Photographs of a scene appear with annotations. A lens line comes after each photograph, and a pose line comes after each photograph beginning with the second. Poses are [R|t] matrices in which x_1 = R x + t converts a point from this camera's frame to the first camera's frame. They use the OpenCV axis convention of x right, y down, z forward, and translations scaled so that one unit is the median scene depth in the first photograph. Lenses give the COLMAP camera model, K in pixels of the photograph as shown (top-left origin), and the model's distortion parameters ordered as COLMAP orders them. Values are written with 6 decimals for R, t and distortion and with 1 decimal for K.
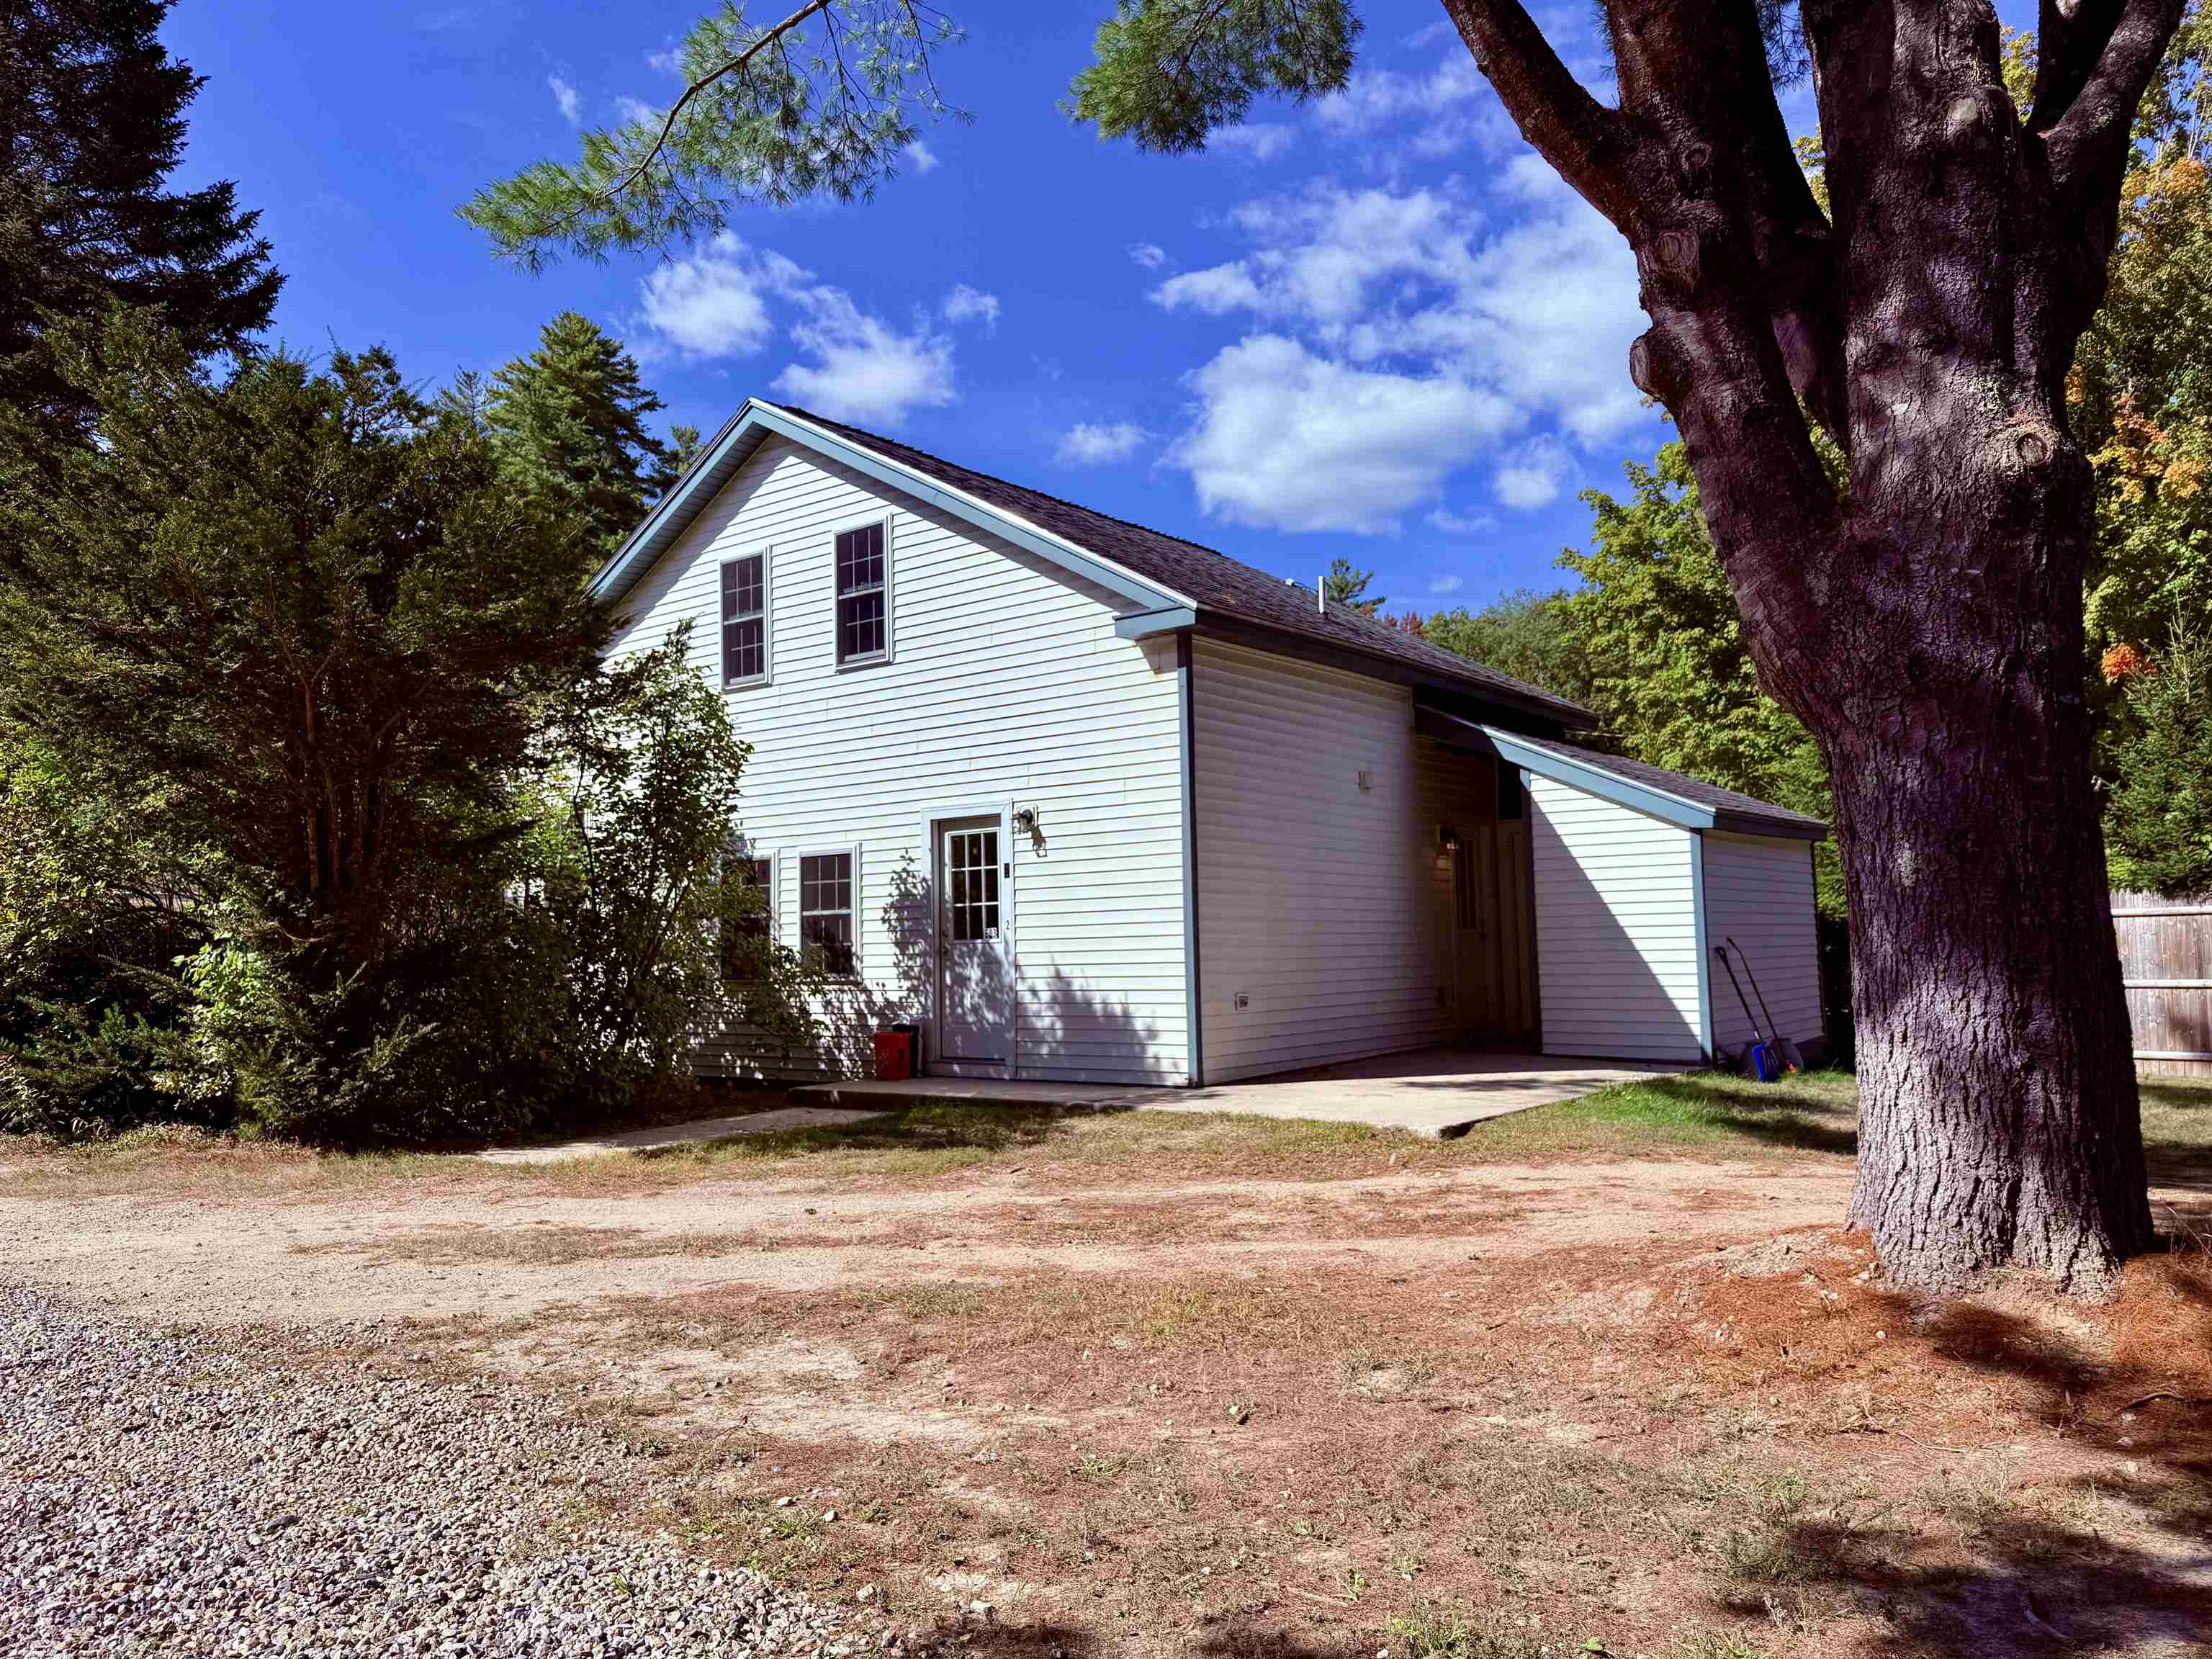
lens RADIAL K [[1534.7, 0, 1052.0], [0, 1534.7, 857.5], [0, 0, 1]] dist [0.084875, -0.019797]
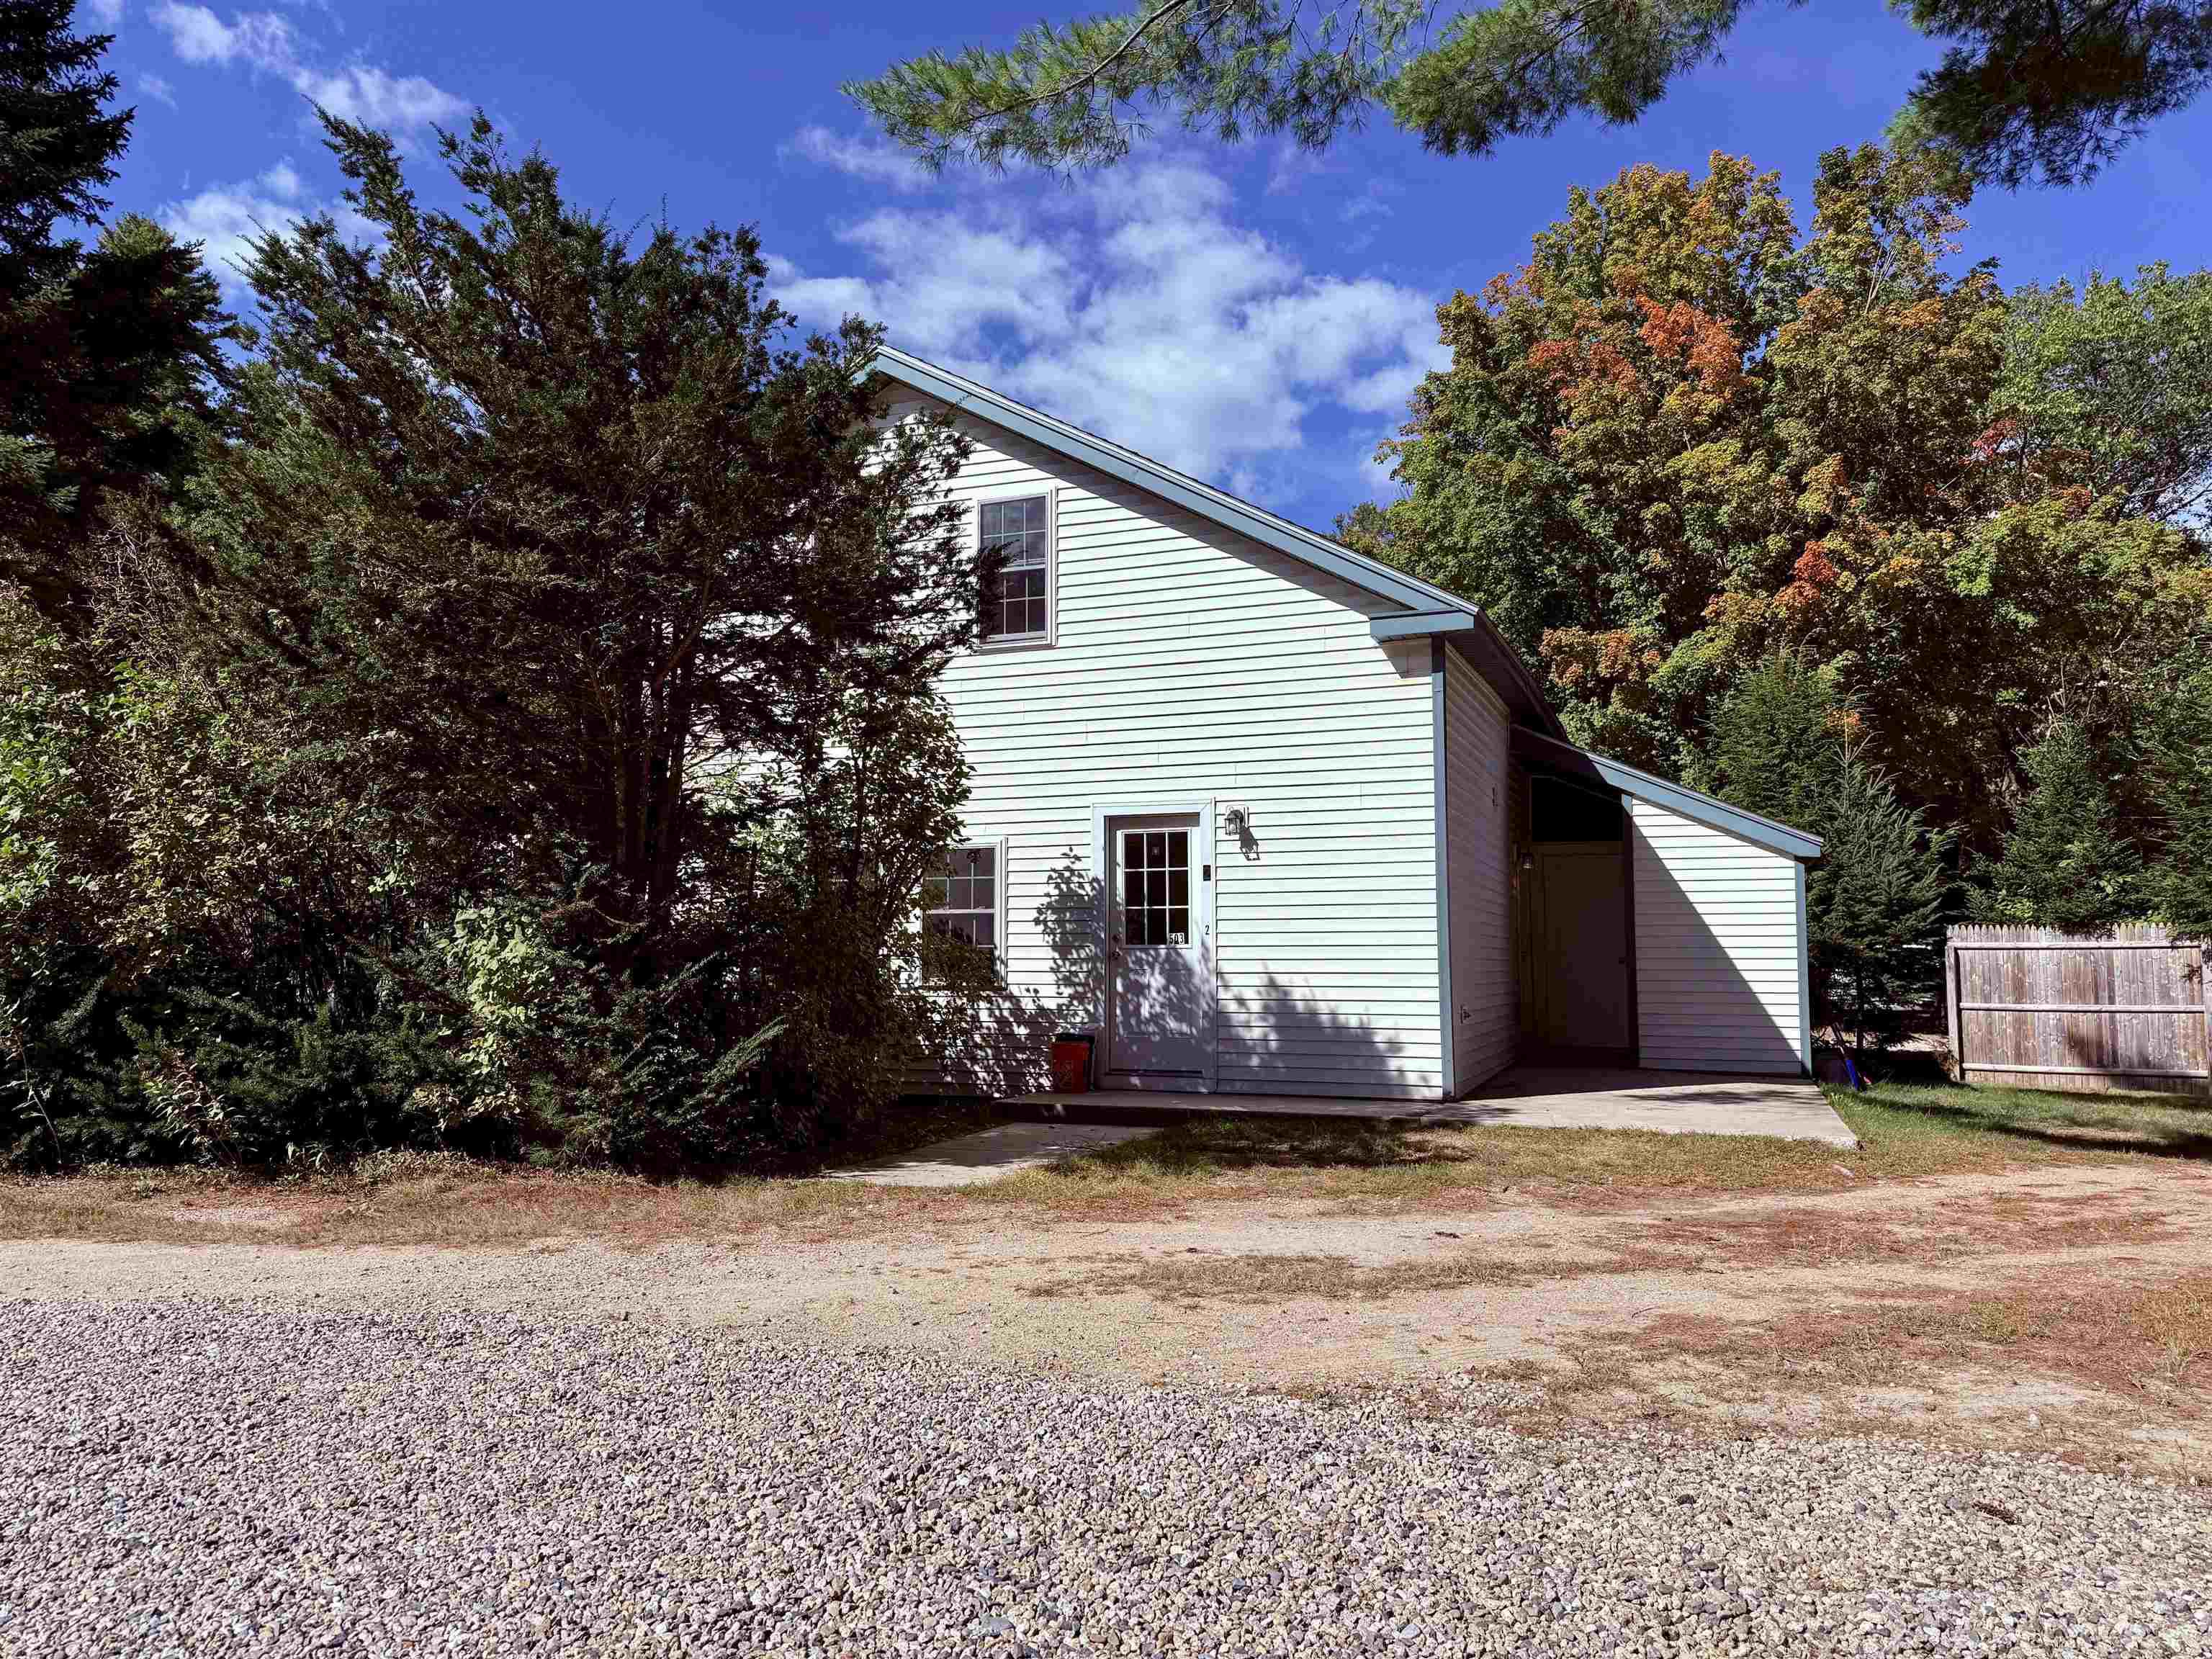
lens RADIAL K [[1534.7, 0, 1108.7], [0, 1534.7, 846.4], [0, 0, 1]] dist [0.084875, -0.019797]
pose [[0.960317, 0.041117, 0.275863, -0.340494], [-0.036657, 0.999101, -0.021307, 0.014195], [-0.276491, 0.010349, 0.960961, 0.099795]]
